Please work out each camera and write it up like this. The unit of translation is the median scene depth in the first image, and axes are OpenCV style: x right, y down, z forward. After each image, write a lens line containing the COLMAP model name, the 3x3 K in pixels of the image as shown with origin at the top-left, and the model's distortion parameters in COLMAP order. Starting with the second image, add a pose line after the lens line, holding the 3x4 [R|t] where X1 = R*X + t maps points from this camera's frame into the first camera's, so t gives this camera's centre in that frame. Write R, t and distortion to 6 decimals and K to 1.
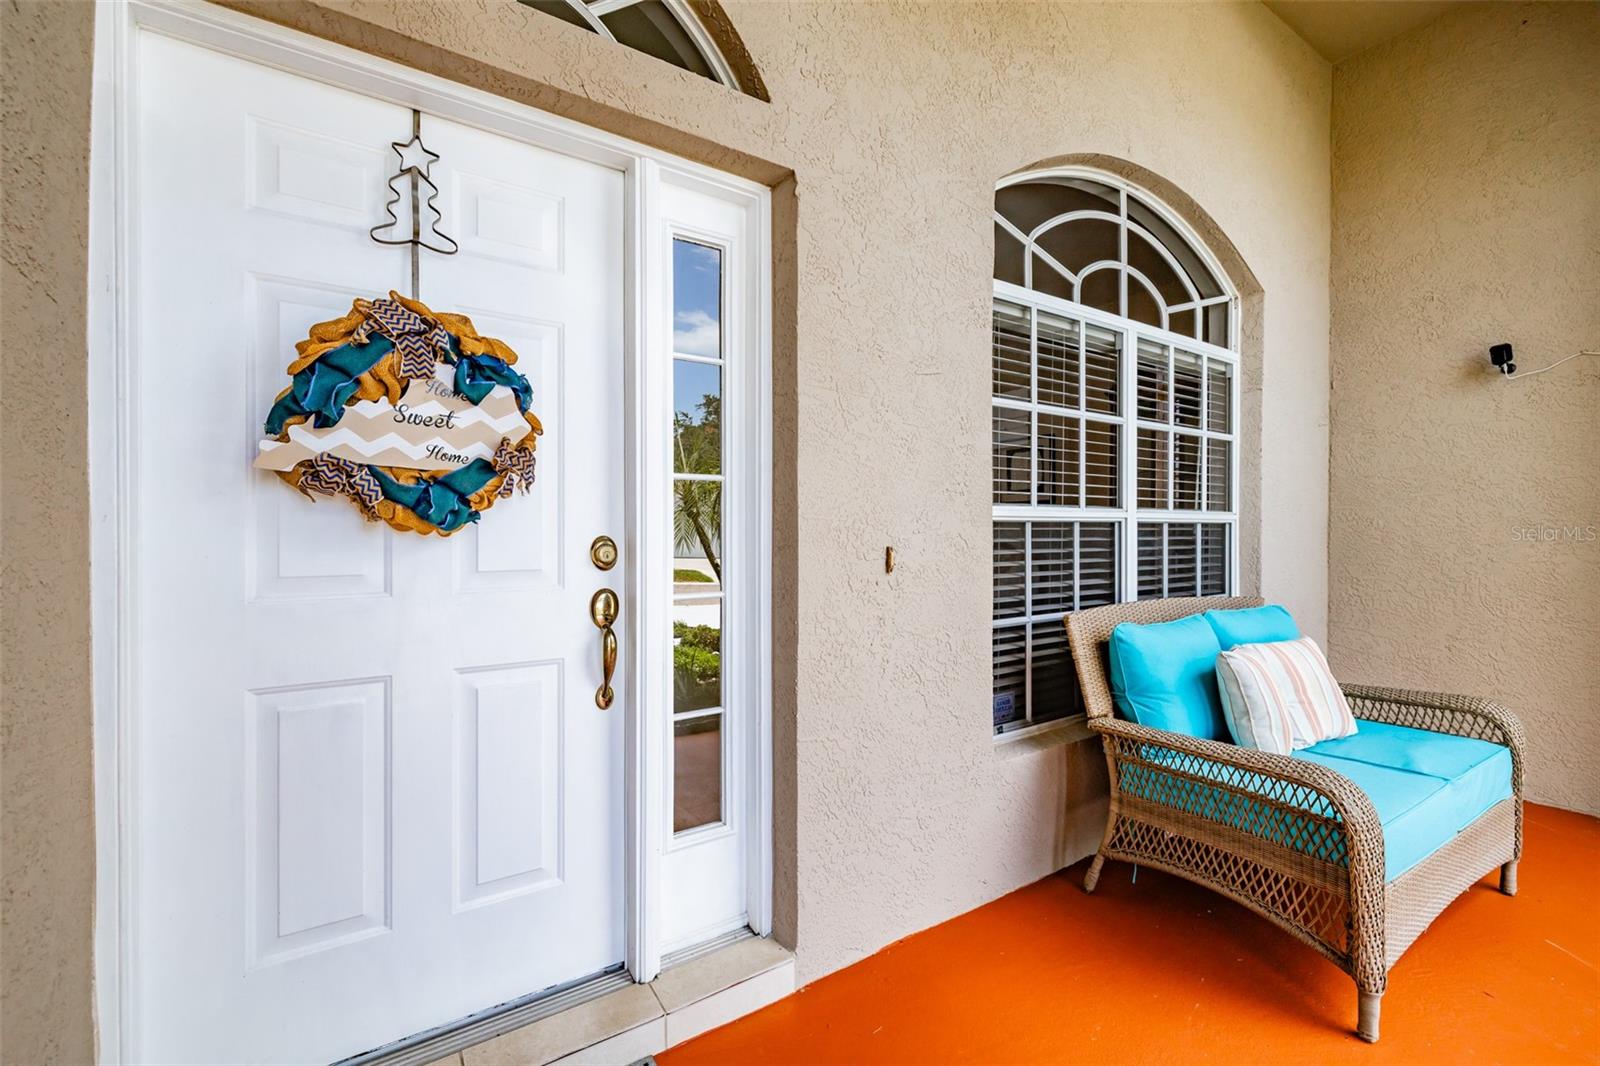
lens RADIAL K [[682.5, 0, 800.6], [0, 682.5, 530.5], [0, 0, 1]] dist [-0.010386, -0.001041]
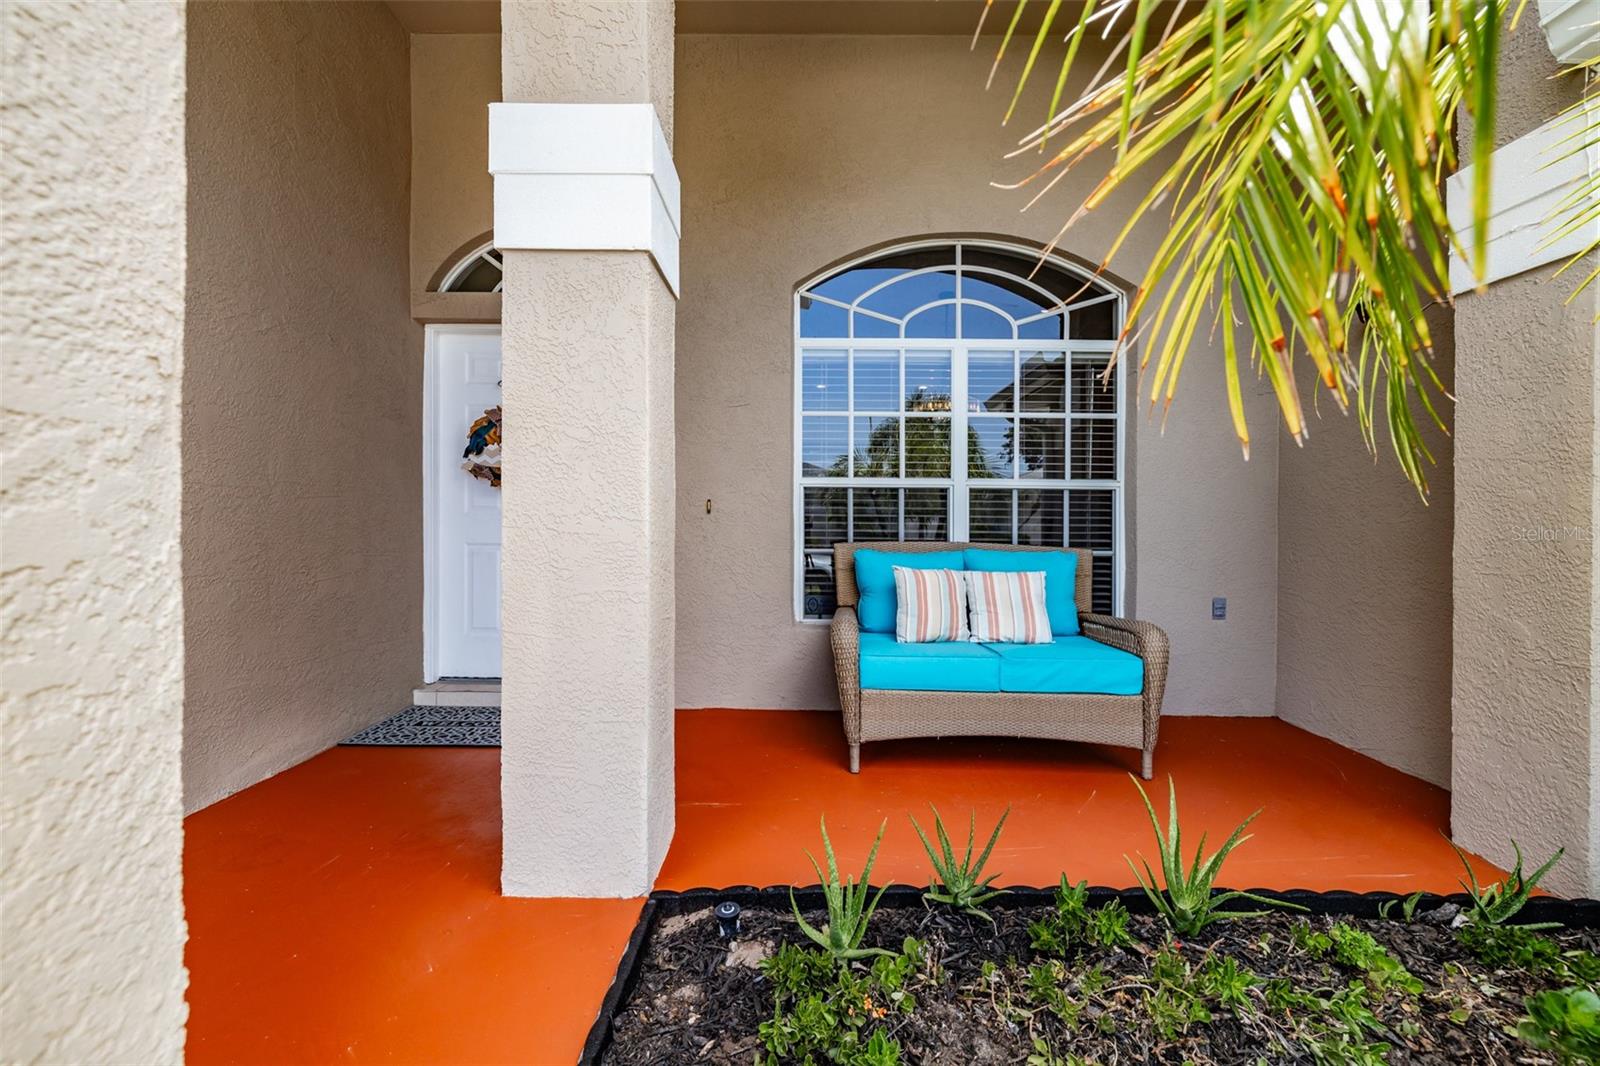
lens RADIAL K [[682.5, 0, 800.9], [0, 682.5, 525.8], [0, 0, 1]] dist [-0.010386, -0.001041]
pose [[0.822162, 0.015029, -0.569055, 1.009691], [-0.011282, 0.999885, 0.010107, 0.053002], [0.569142, -0.001890, 0.822237, -0.304981]]
